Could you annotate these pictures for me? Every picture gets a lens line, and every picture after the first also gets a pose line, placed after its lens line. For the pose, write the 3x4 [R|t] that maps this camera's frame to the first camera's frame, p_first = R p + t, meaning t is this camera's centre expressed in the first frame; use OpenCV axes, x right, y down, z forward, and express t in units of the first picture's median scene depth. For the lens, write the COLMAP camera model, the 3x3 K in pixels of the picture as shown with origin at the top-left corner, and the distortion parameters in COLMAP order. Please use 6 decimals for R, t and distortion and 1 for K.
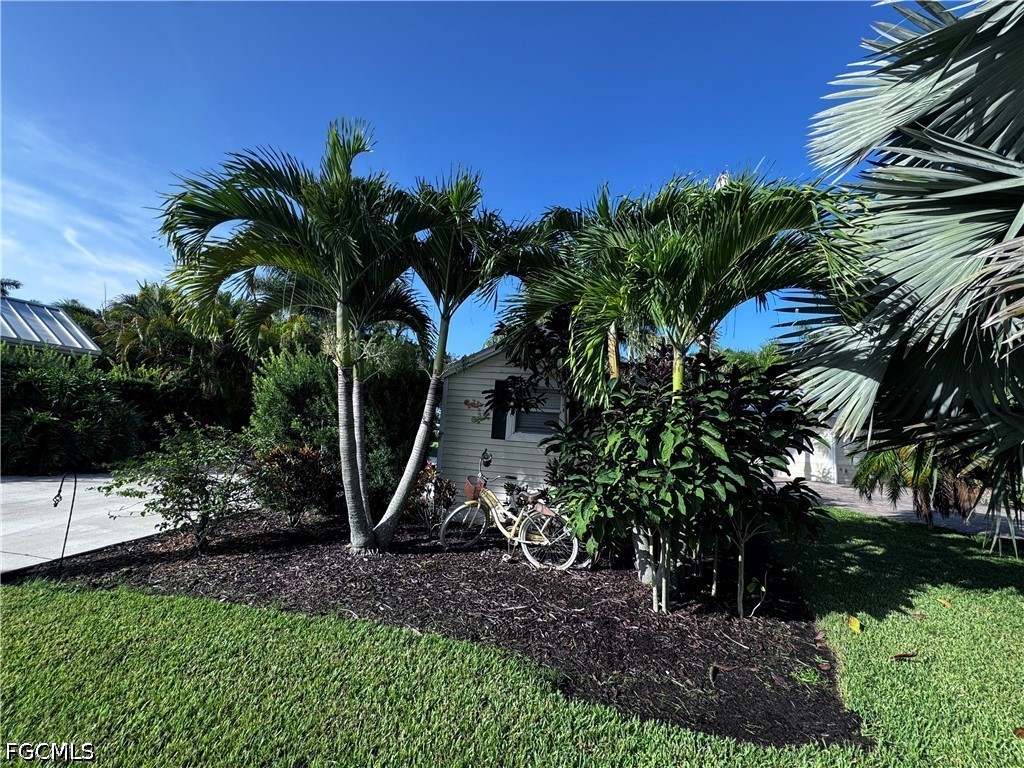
lens RADIAL K [[408.6, 0, 513.8], [0, 408.6, 379.2], [0, 0, 1]] dist [-0.001933, -0.000546]
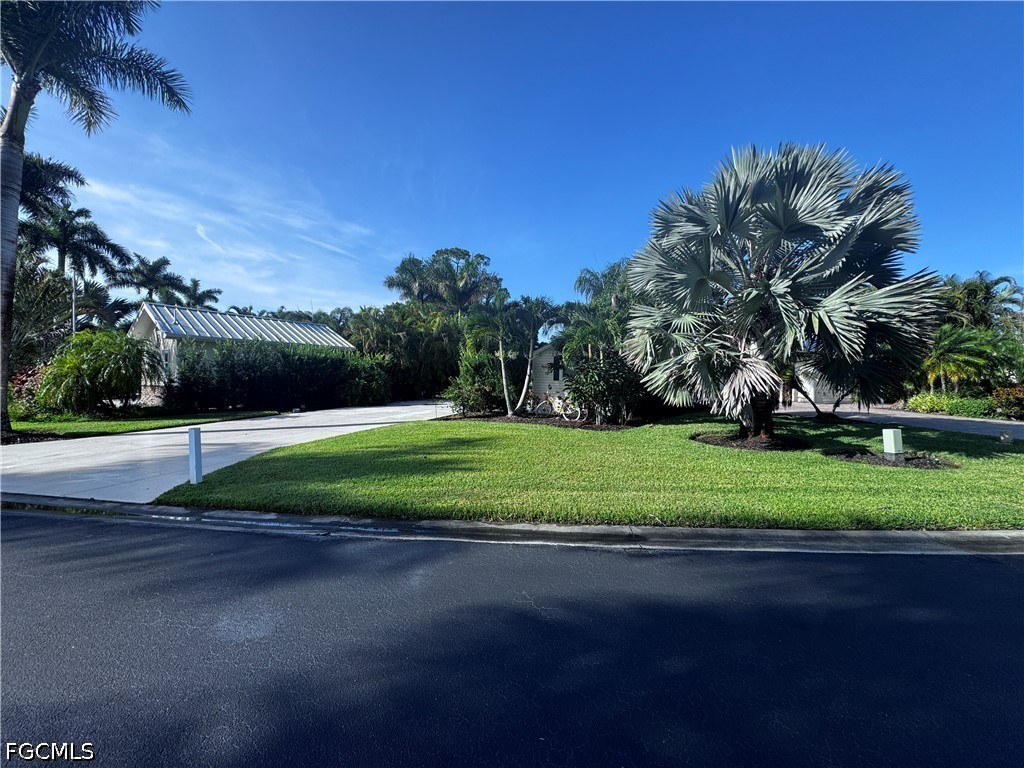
lens RADIAL K [[408.6, 0, 511.8], [0, 408.6, 385.0], [0, 0, 1]] dist [-0.001933, -0.000546]
pose [[0.975610, -0.049188, -0.213931, 0.029717], [0.078302, 0.988441, 0.129820, -0.021877], [0.205073, -0.143405, 0.968184, -0.188979]]
